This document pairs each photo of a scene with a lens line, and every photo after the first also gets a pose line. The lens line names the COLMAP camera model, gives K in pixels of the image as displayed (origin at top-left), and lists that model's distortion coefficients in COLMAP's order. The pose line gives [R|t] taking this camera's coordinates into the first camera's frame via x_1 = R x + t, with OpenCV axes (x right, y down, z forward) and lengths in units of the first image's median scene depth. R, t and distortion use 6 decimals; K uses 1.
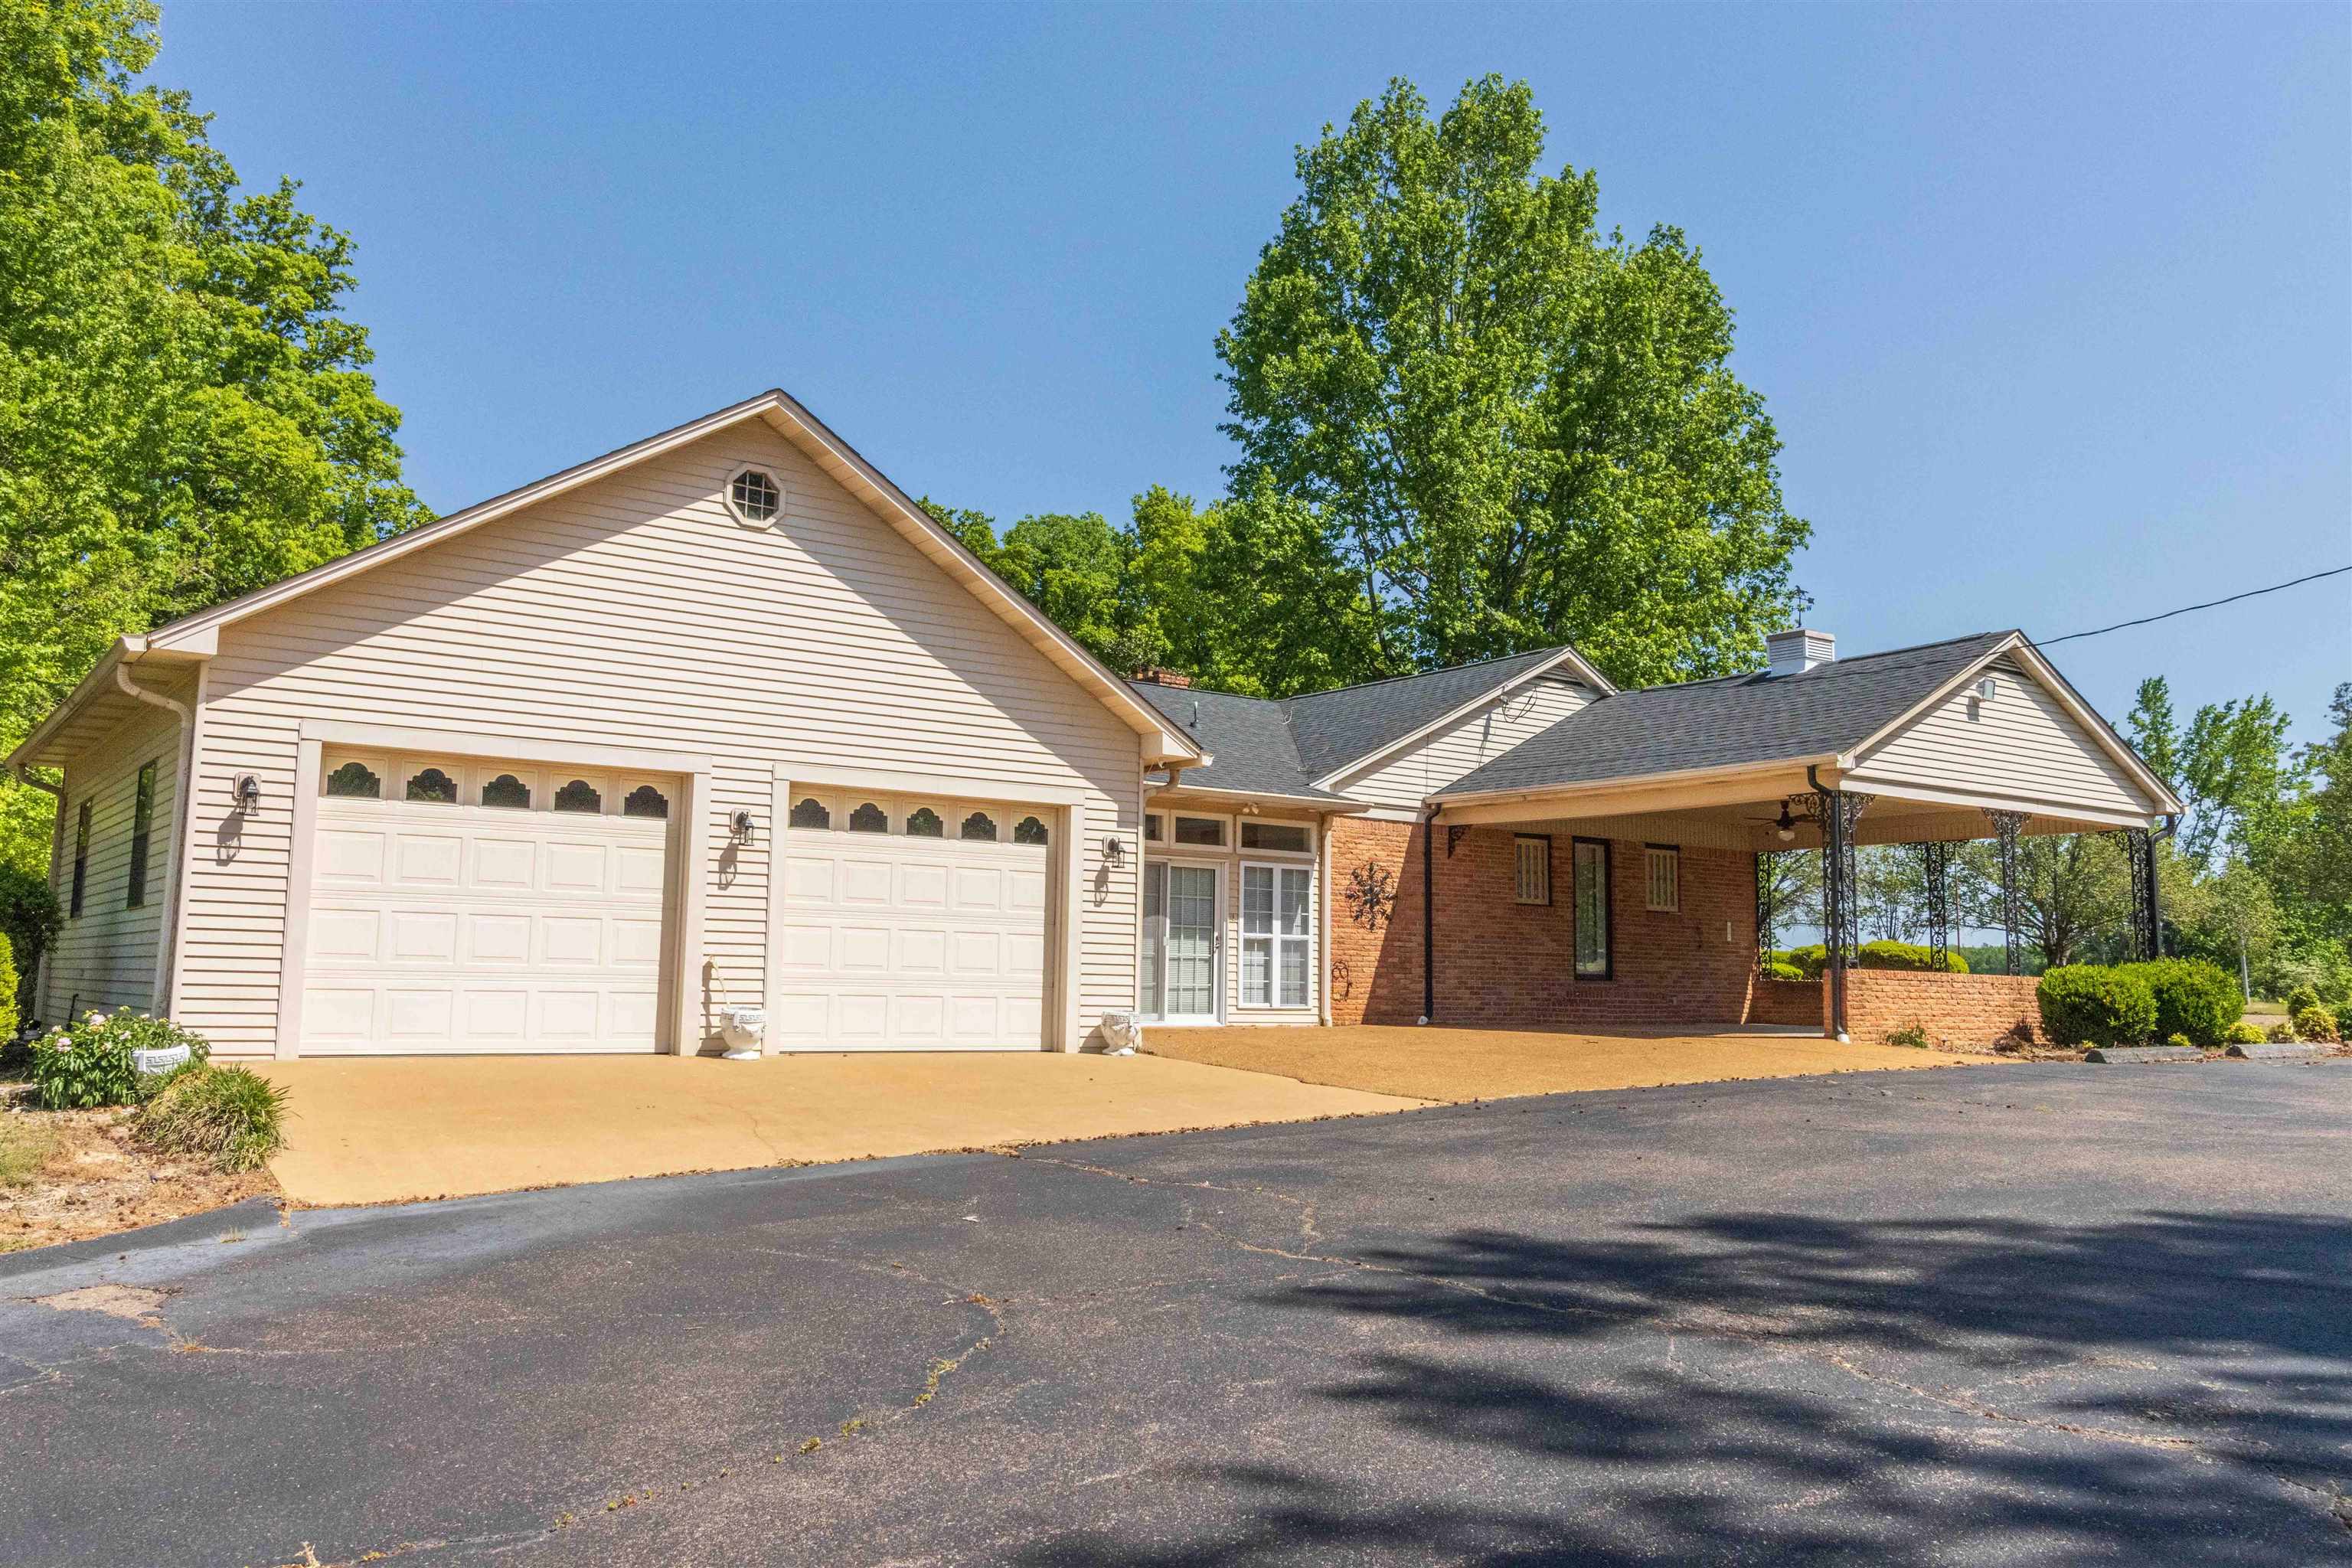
lens RADIAL K [[1857.3, 0, 1176.0], [0, 1857.3, 784.0], [0, 0, 1]] dist [-0.007821, 0.000226]
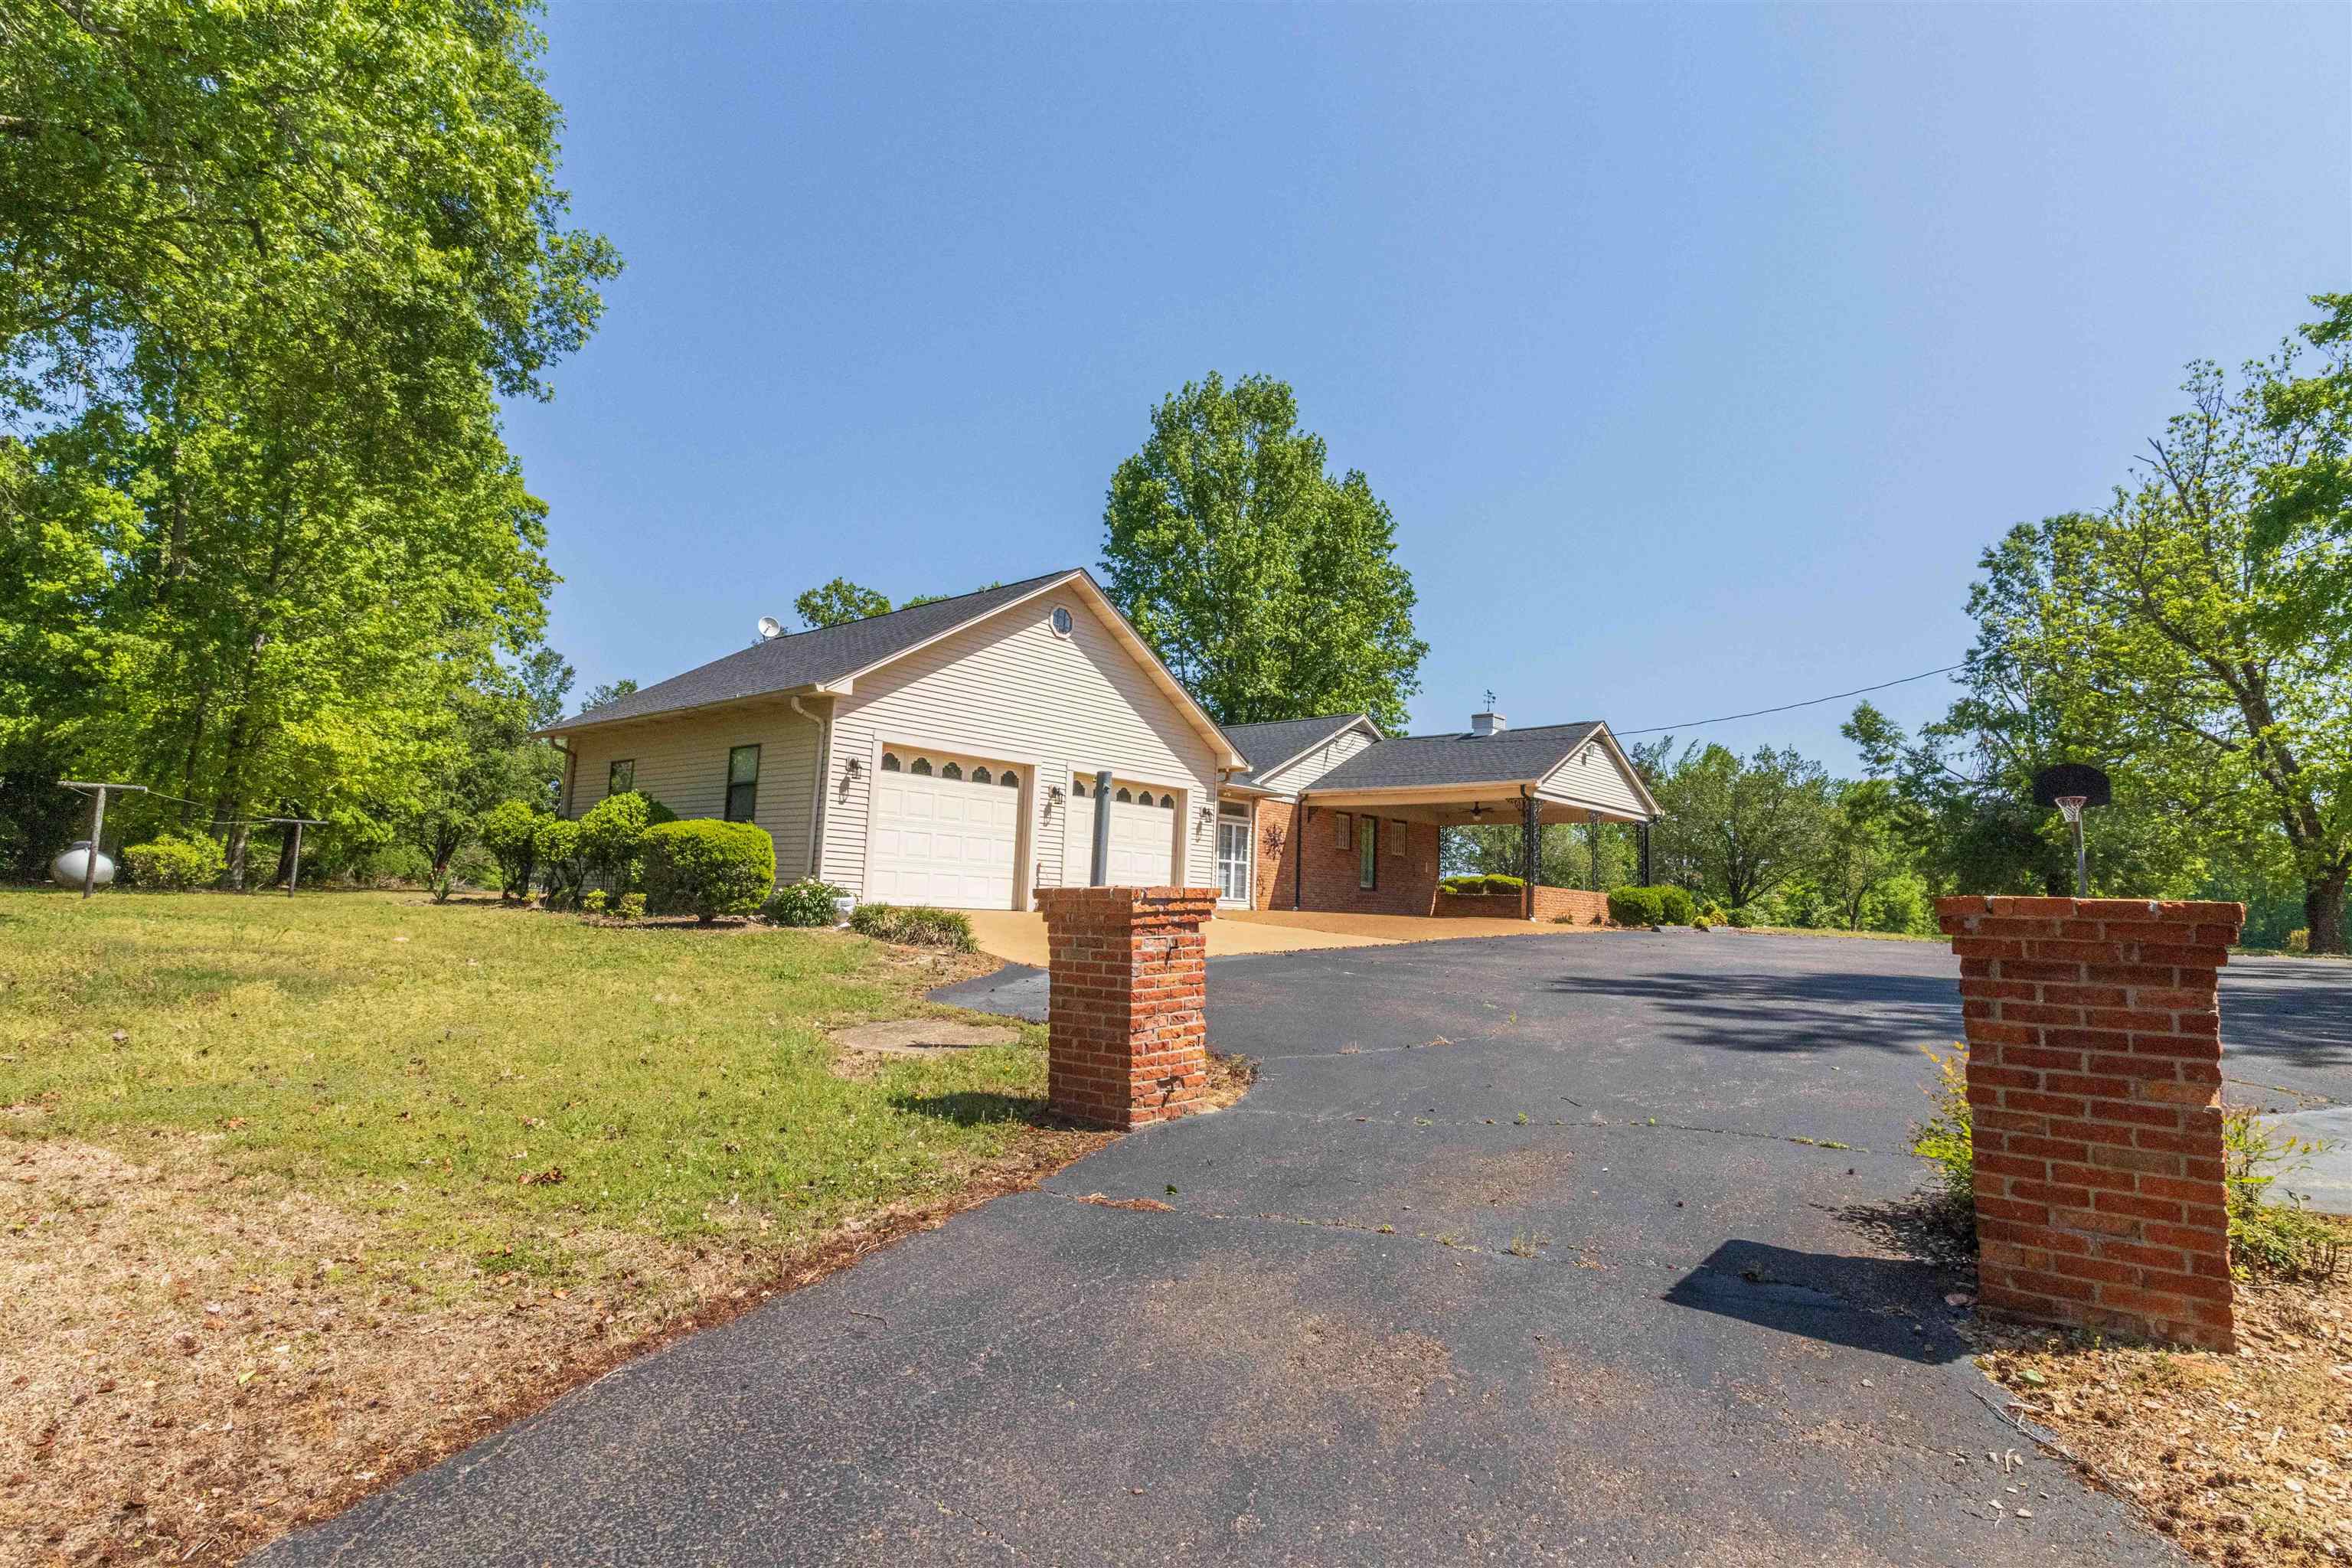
lens RADIAL K [[1202.5, 0, 1176.0], [0, 1202.5, 784.0], [0, 0, 1]] dist [-0.038461, -0.000016]
pose [[0.976288, 0.044693, 0.211812, -0.247364], [-0.046885, 0.998886, 0.005336, 0.000035], [-0.211337, -0.015141, 0.977296, -0.160845]]
